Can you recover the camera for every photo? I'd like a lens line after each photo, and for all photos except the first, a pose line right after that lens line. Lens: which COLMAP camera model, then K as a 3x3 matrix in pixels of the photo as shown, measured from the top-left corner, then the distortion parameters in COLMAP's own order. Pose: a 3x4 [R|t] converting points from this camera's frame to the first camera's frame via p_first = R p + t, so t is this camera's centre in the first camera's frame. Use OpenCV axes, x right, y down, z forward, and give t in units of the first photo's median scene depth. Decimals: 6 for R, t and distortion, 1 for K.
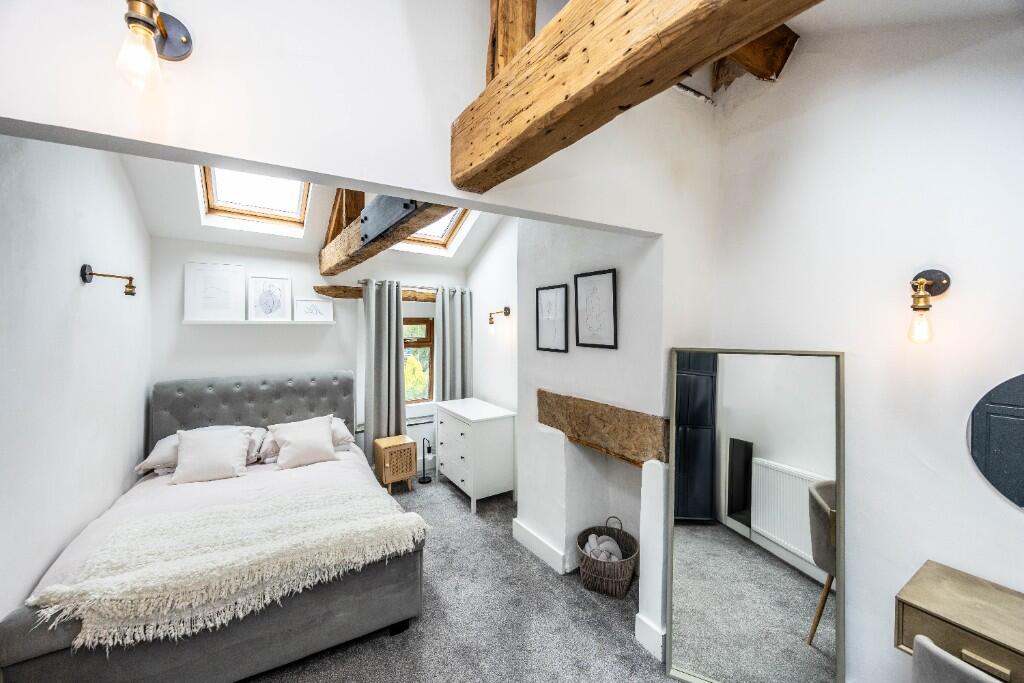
lens RADIAL K [[412.7, 0, 515.2], [0, 412.7, 332.8], [0, 0, 1]] dist [-0.001266, -0.000082]
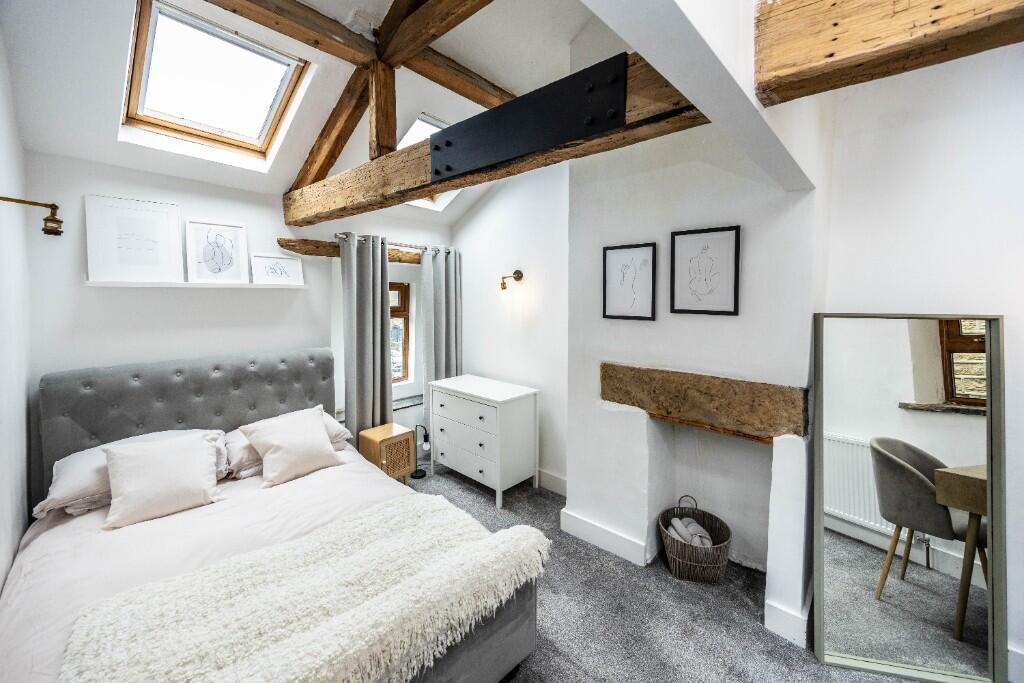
lens RADIAL K [[417.1, 0, 510.7], [0, 417.1, 313.0], [0, 0, 1]] dist [0.000523, 0.000042]
pose [[0.966139, -0.008094, 0.257895, -0.330467], [0.001854, 0.999700, 0.024427, 0.007534], [-0.258016, -0.023121, 0.965864, 0.172078]]
